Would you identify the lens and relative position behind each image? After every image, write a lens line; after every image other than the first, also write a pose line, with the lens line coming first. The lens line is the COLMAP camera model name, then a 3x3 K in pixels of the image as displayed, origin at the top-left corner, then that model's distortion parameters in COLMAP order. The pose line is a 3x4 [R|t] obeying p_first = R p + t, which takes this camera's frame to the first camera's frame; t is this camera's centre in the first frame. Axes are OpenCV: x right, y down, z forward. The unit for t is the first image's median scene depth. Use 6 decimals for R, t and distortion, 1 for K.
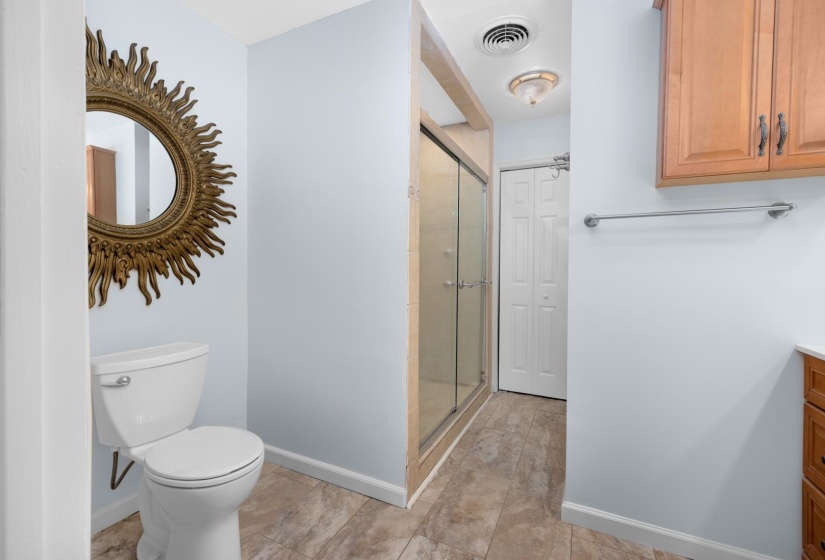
lens RADIAL K [[359.9, 0, 410.5], [0, 359.9, 275.6], [0, 0, 1]] dist [0.002924, 0.000429]
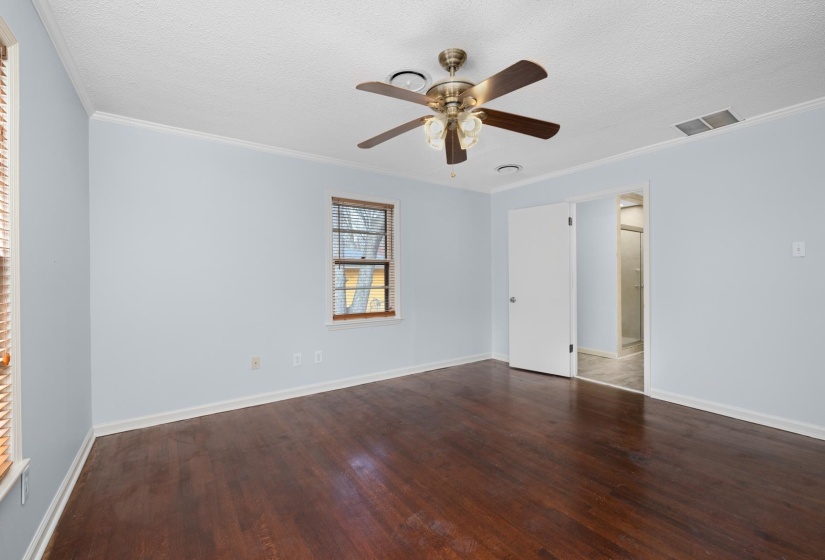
lens RADIAL K [[348.0, 0, 409.1], [0, 348.0, 275.5], [0, 0, 1]] dist [-0.000320, 0.000071]
pose [[0.871767, -0.020222, -0.489503, -0.089474], [0.011506, 0.999717, -0.020808, -0.014210], [0.489786, 0.012507, 0.871753, -2.193185]]
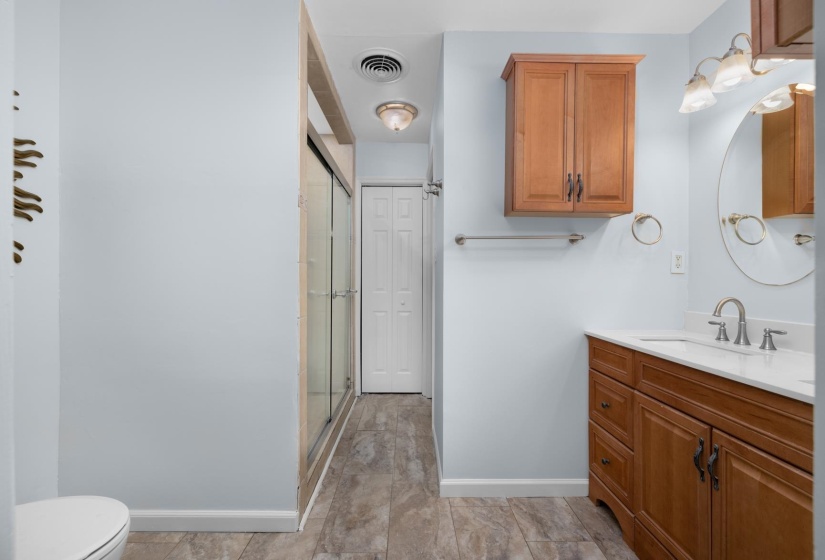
lens RADIAL K [[351.5, 0, 414.2], [0, 351.5, 278.2], [0, 0, 1]] dist [-0.000890, 0.000170]
pose [[0.893208, -0.006859, 0.449592, -0.140389], [0.012383, 0.999880, -0.009349, -0.012024], [-0.449473, 0.013918, 0.893185, 0.018310]]
